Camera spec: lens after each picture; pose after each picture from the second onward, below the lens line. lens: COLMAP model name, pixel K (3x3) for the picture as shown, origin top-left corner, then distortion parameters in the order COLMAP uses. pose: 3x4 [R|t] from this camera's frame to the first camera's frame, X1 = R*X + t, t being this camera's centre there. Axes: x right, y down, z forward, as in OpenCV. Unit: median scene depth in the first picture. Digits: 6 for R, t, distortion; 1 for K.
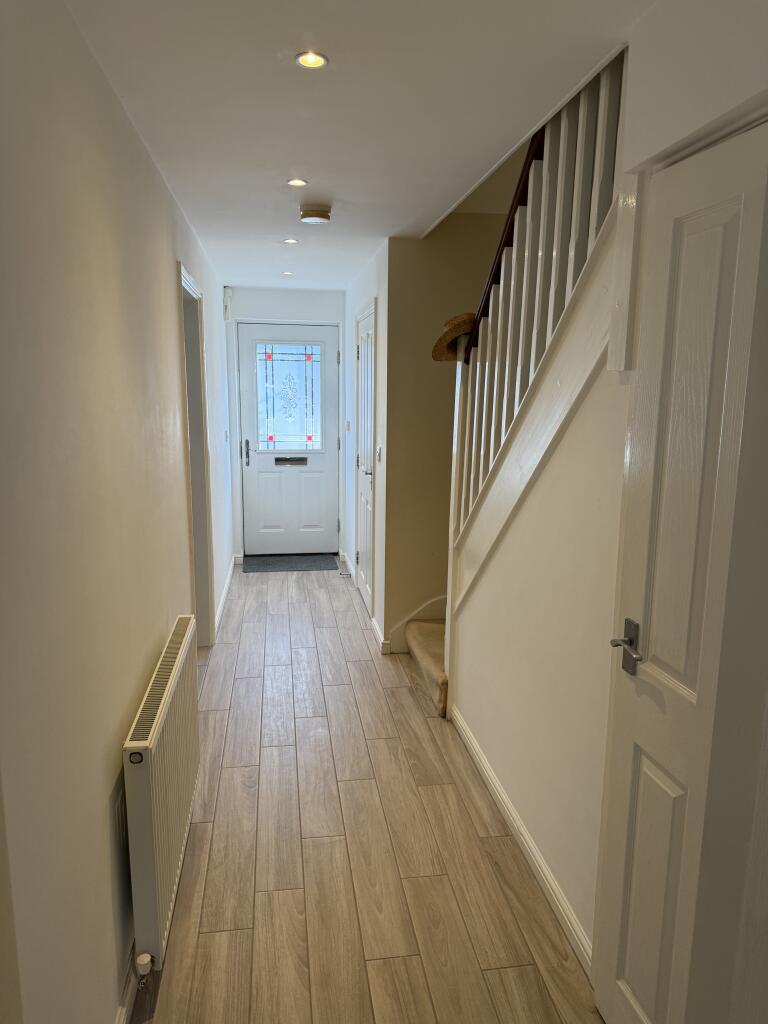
lens RADIAL K [[722.6, 0, 381.8], [0, 722.6, 511.8], [0, 0, 1]] dist [-0.005852, -0.002368]
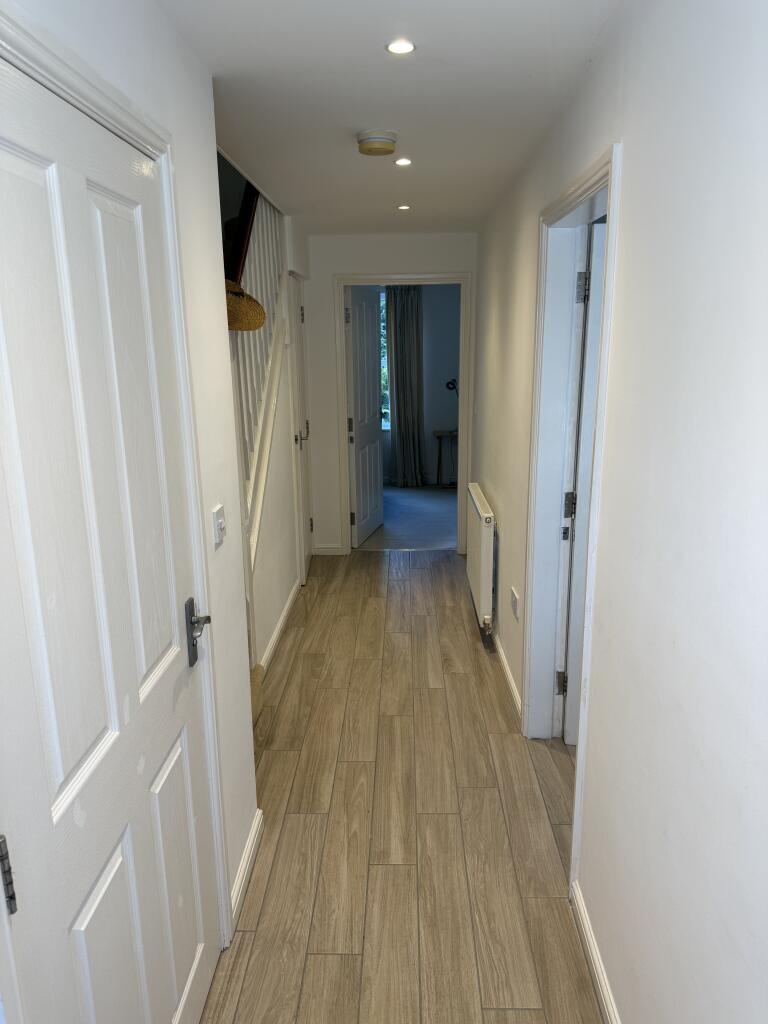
lens RADIAL K [[722.6, 0, 380.4], [0, 722.6, 514.5], [0, 0, 1]] dist [-0.005852, -0.002368]
pose [[-0.984673, -0.052433, 0.166345, -0.282407], [0.019086, 0.915622, 0.401588, -0.427398], [-0.173366, 0.398607, -0.900587, 2.240331]]
